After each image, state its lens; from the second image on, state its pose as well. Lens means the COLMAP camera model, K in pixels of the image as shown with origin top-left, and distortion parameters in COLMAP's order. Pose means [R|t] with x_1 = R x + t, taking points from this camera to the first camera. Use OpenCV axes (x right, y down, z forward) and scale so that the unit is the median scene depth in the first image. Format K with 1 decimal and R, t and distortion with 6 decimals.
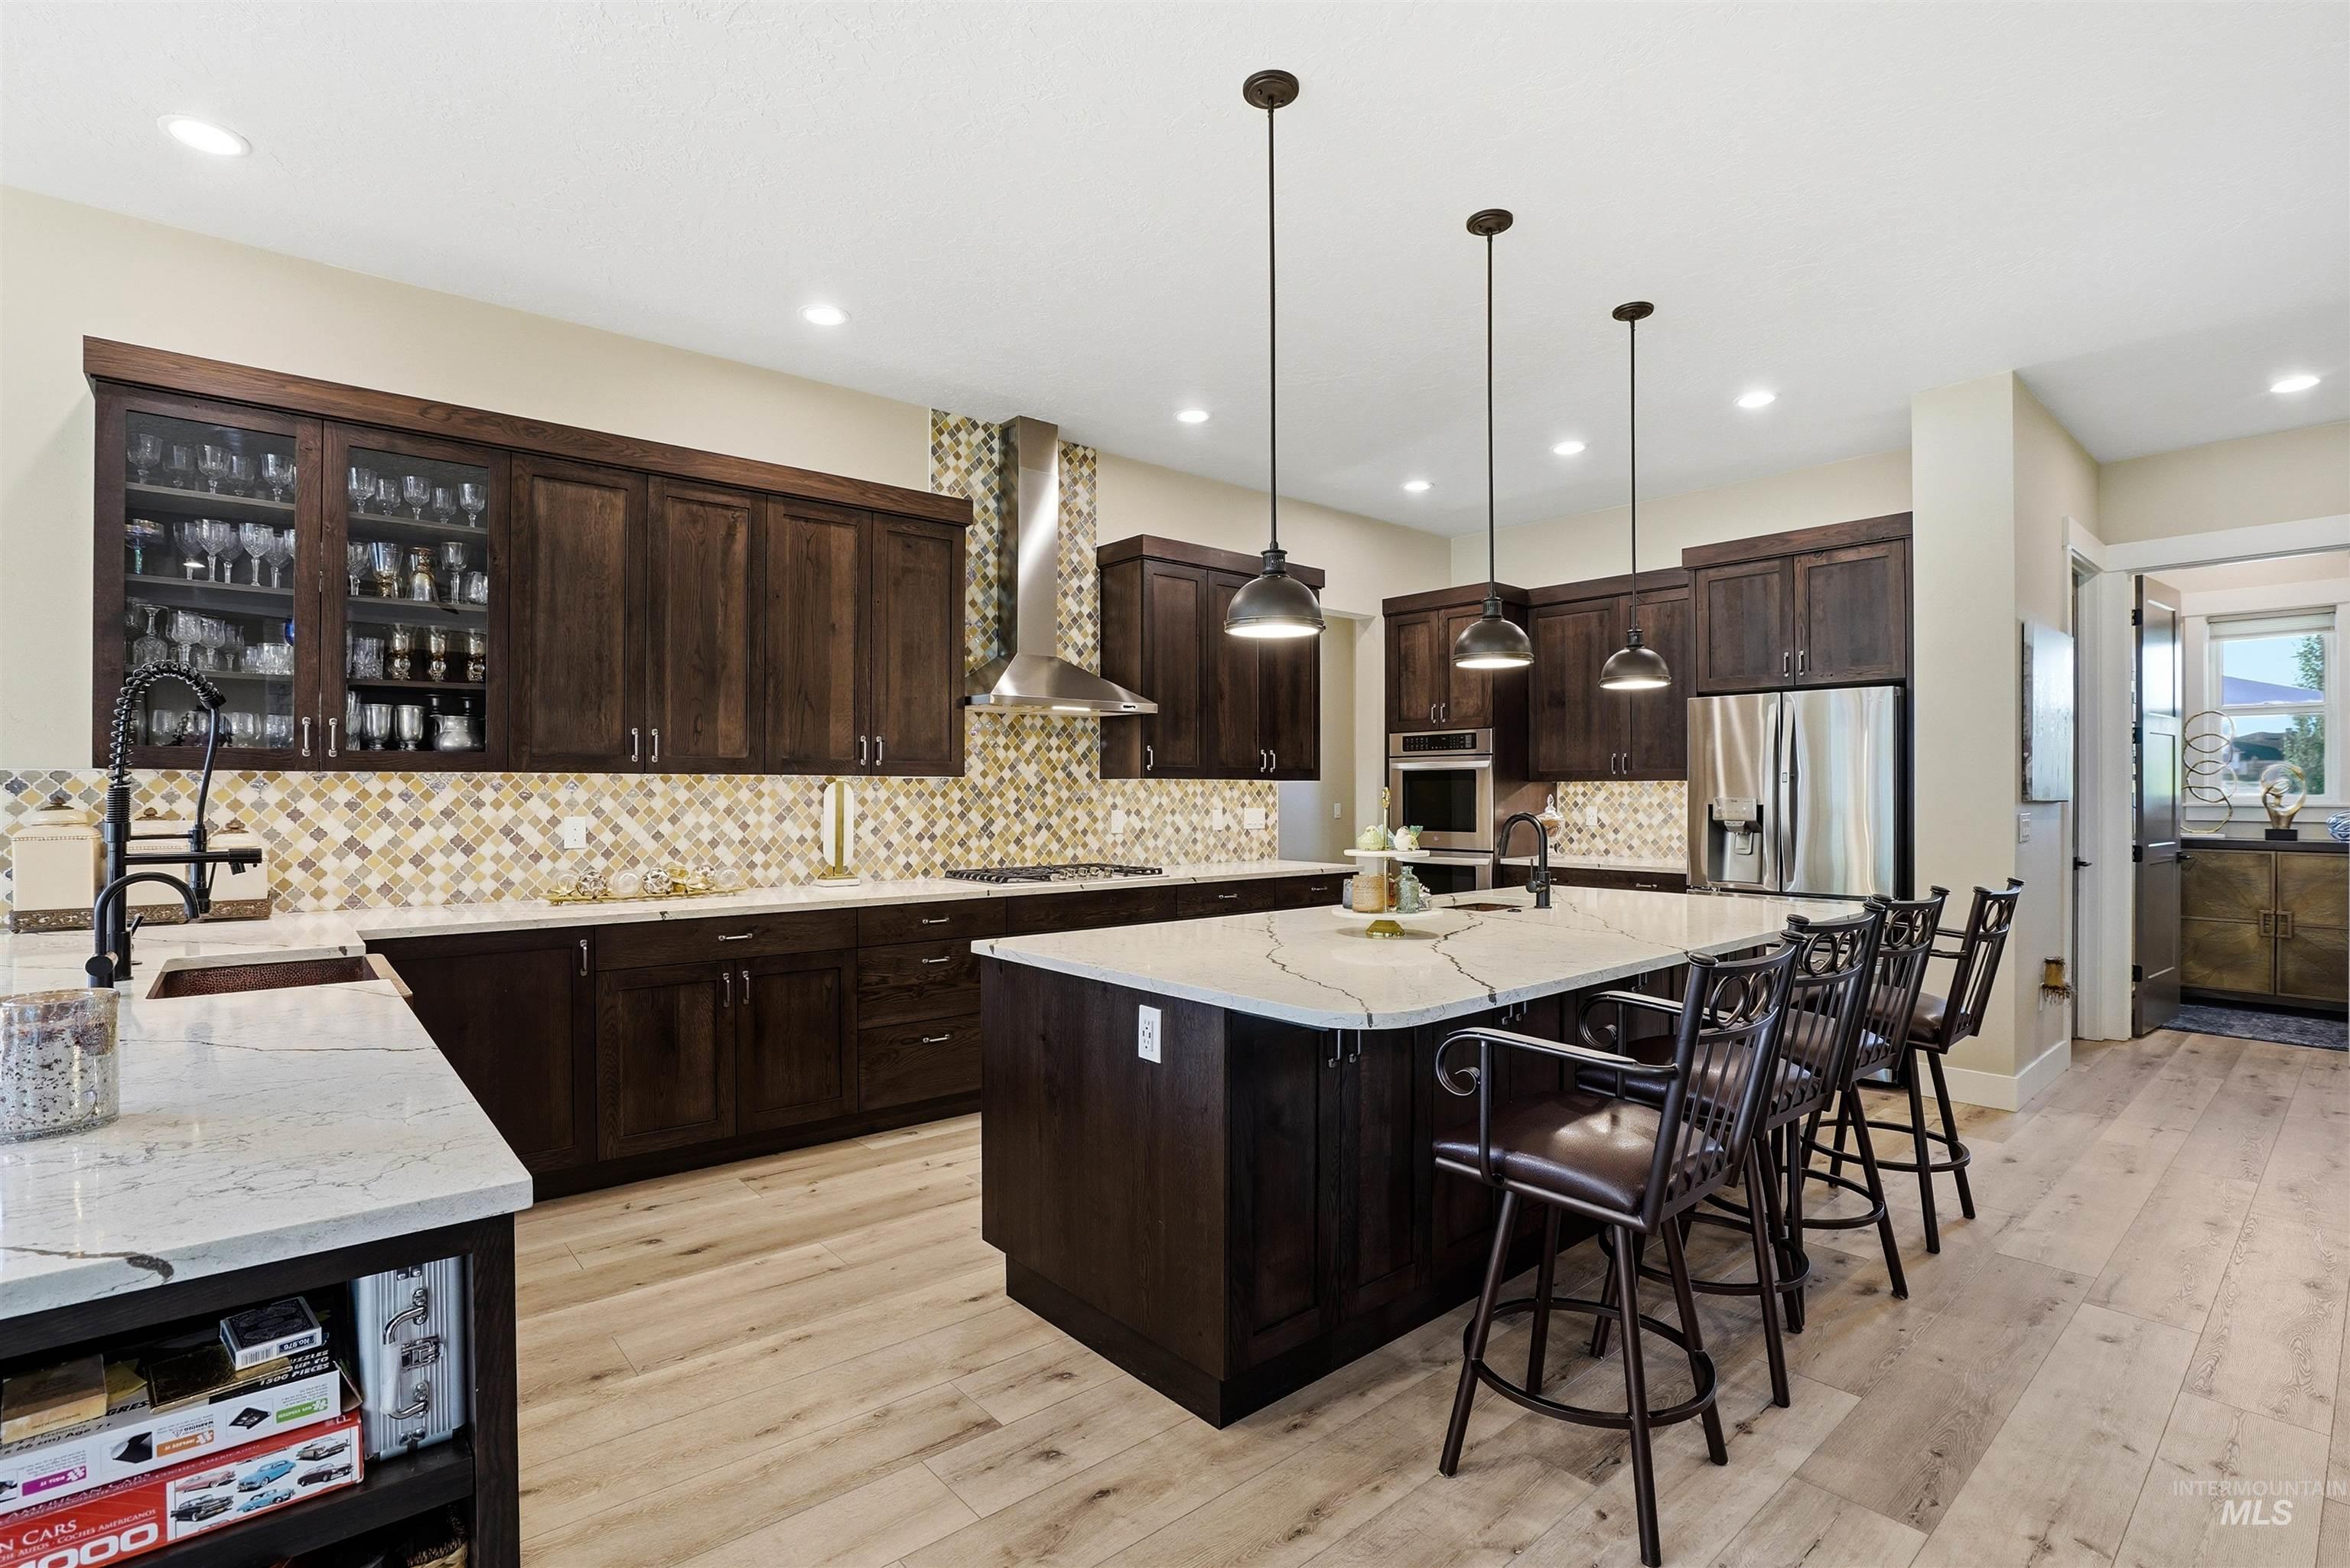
lens RADIAL K [[1117.3, 0, 1176.2], [0, 1117.3, 788.5], [0, 0, 1]] dist [-0.037898, 0.001453]
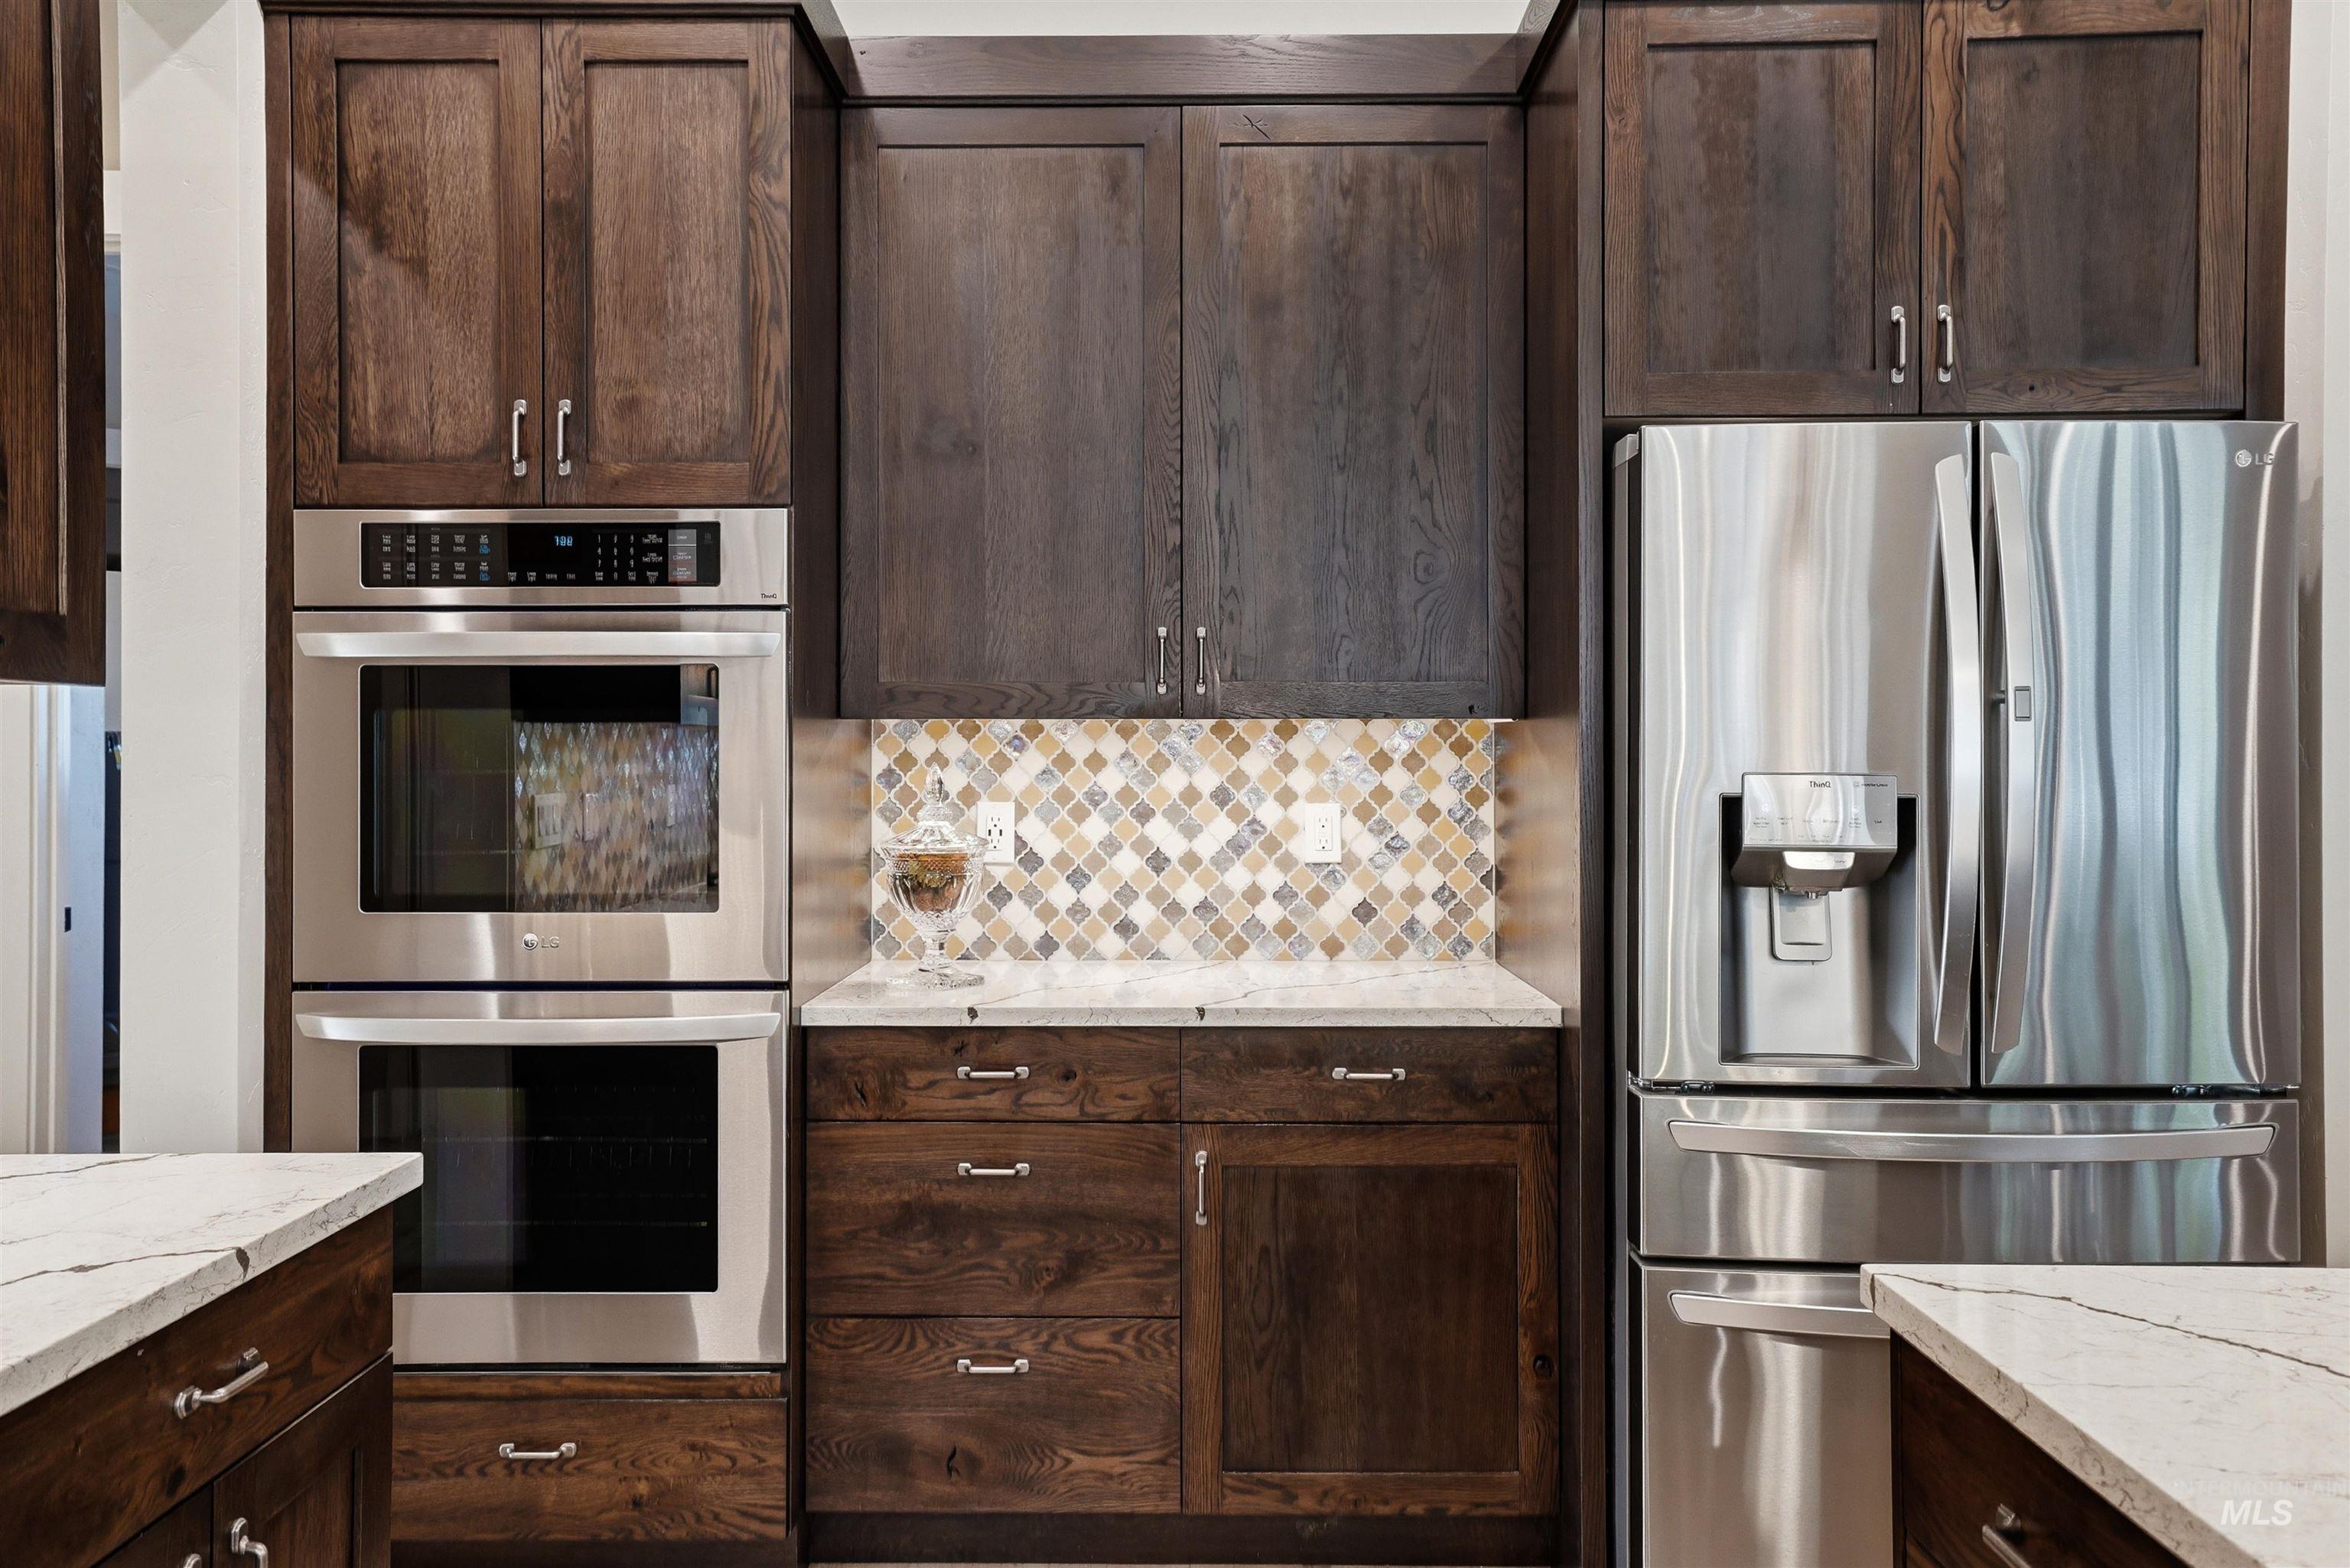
lens RADIAL K [[1806.2, 0, 1146.9], [0, 1806.2, 744.0], [0, 0, 1]] dist [0.001160, 0.002167]
pose [[0.667956, 0.007126, 0.744167, 0.026488], [-0.002515, 0.999970, -0.007318, 0.003821], [-0.744197, 0.003017, 0.667954, 0.648688]]
